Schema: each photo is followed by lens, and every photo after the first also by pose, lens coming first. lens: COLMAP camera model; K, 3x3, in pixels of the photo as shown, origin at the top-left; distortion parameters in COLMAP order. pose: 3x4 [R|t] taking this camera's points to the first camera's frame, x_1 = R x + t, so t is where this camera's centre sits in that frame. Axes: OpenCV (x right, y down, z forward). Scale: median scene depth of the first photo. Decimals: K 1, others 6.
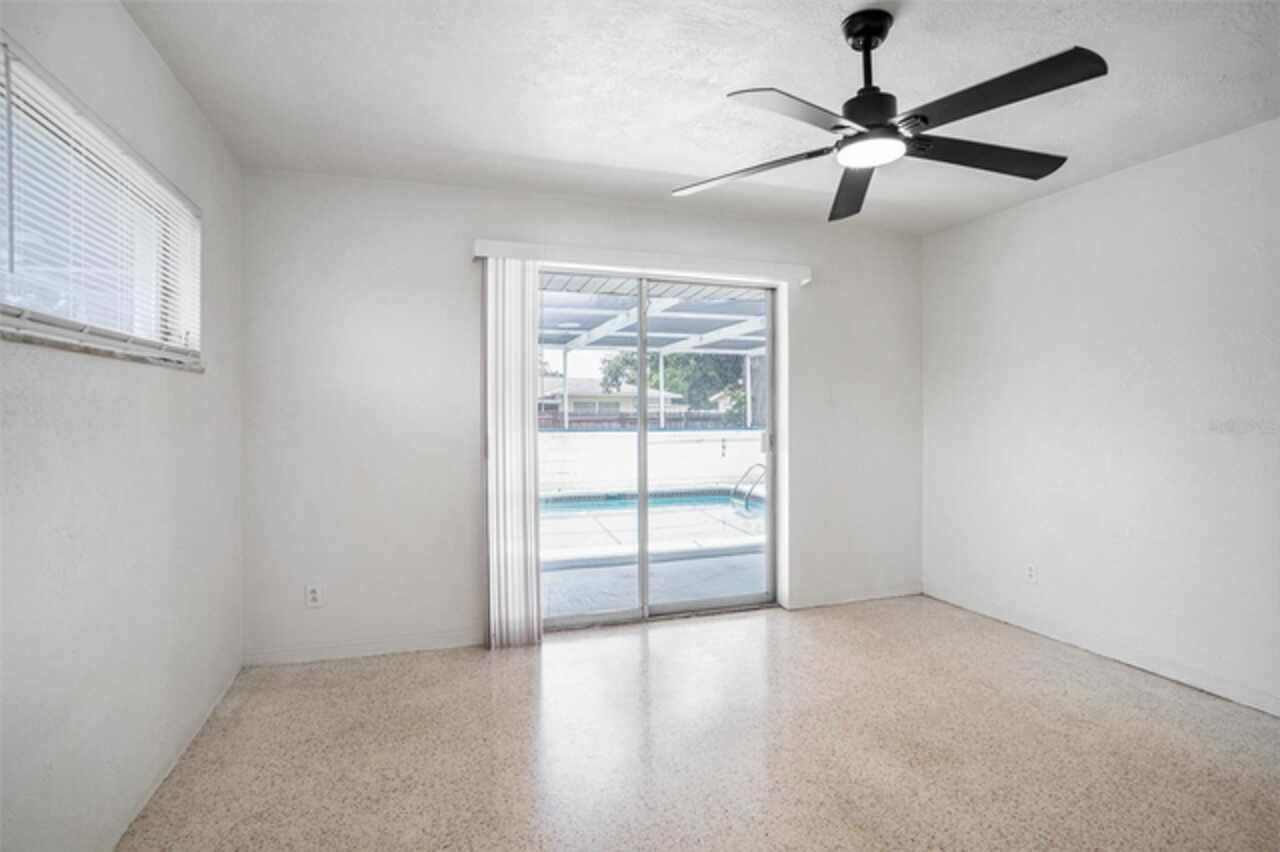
lens RADIAL K [[642.6, 0, 640.0], [0, 642.6, 426.0], [0, 0, 1]] dist [-0.077675, 0.034401]
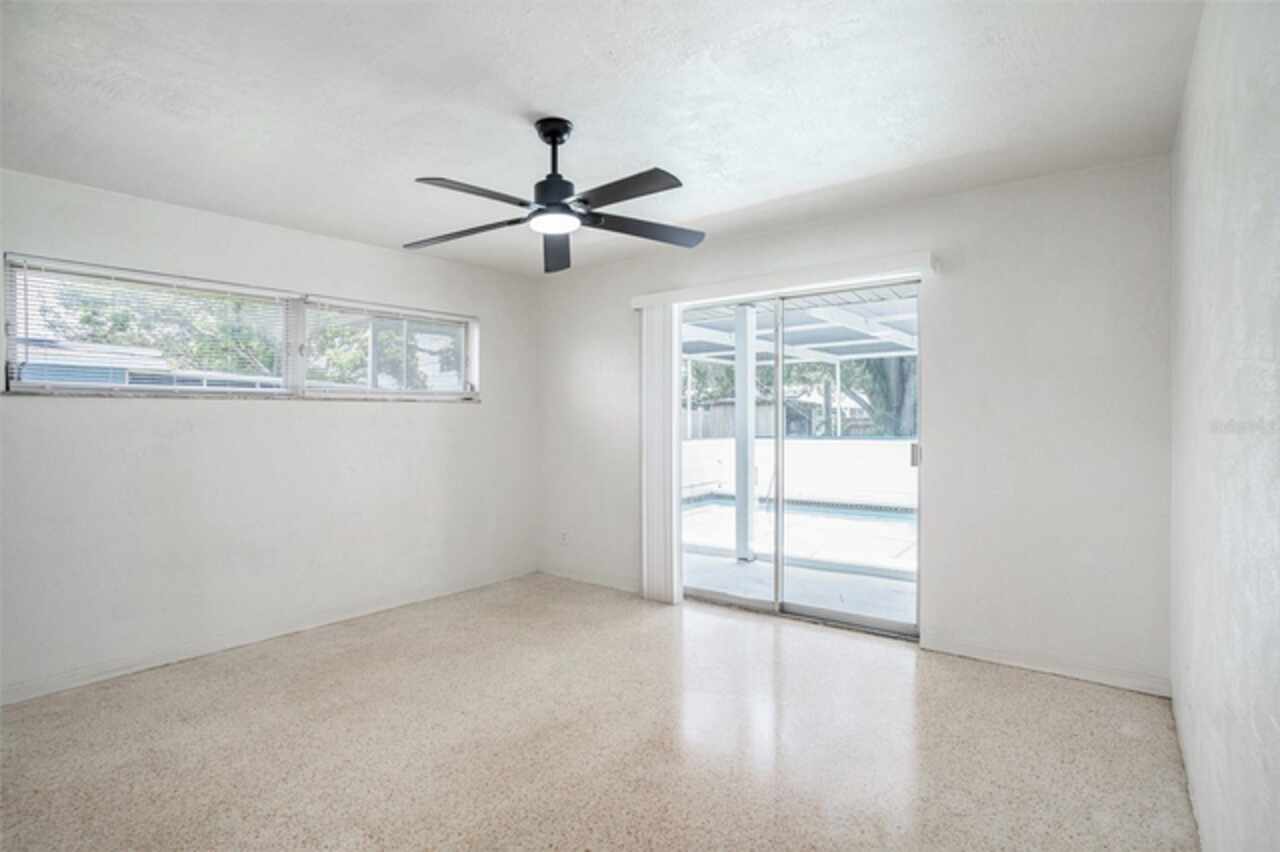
lens RADIAL K [[638.6, 0, 640.0], [0, 638.6, 458.3], [0, 0, 1]] dist [-0.073301, 0.035248]
pose [[0.554468, 0.049084, -0.830756, 0.763607], [-0.012881, 0.998646, 0.050406, -0.012574], [0.832105, -0.017247, 0.554349, 0.211621]]
